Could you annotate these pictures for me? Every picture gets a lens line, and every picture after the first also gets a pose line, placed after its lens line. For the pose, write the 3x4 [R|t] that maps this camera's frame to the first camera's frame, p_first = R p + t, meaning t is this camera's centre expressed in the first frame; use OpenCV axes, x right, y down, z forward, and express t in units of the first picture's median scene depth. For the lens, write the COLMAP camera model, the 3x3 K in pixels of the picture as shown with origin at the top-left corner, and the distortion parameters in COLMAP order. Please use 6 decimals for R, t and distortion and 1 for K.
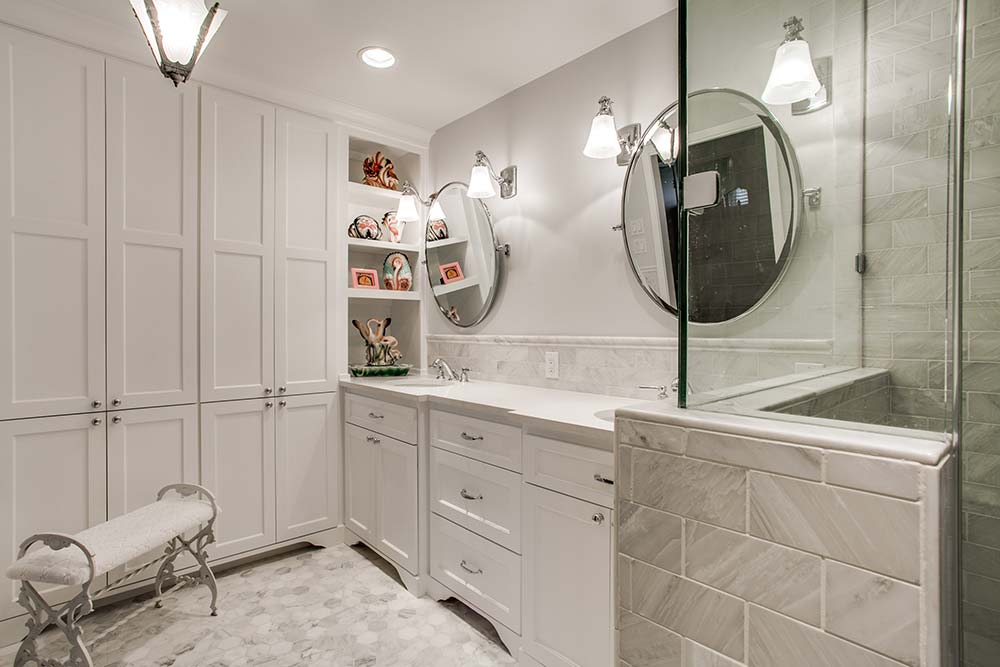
lens RADIAL K [[477.5, 0, 500.0], [0, 477.5, 333.5], [0, 0, 1]] dist [-0.052071, 0.021294]
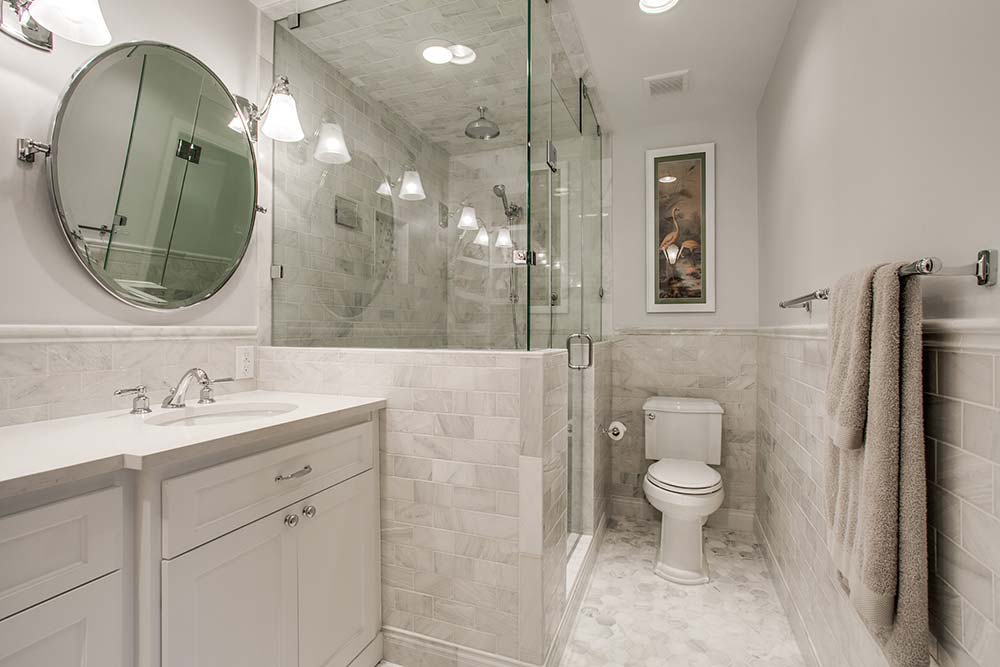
lens RADIAL K [[470.4, 0, 476.1], [0, 470.4, 333.6], [0, 0, 1]] dist [-0.050879, 0.033682]
pose [[-0.415213, -0.007198, 0.909696, -0.500211], [0.005219, 0.999933, 0.010294, 0.015505], [-0.909709, 0.009022, -0.415148, 0.698085]]
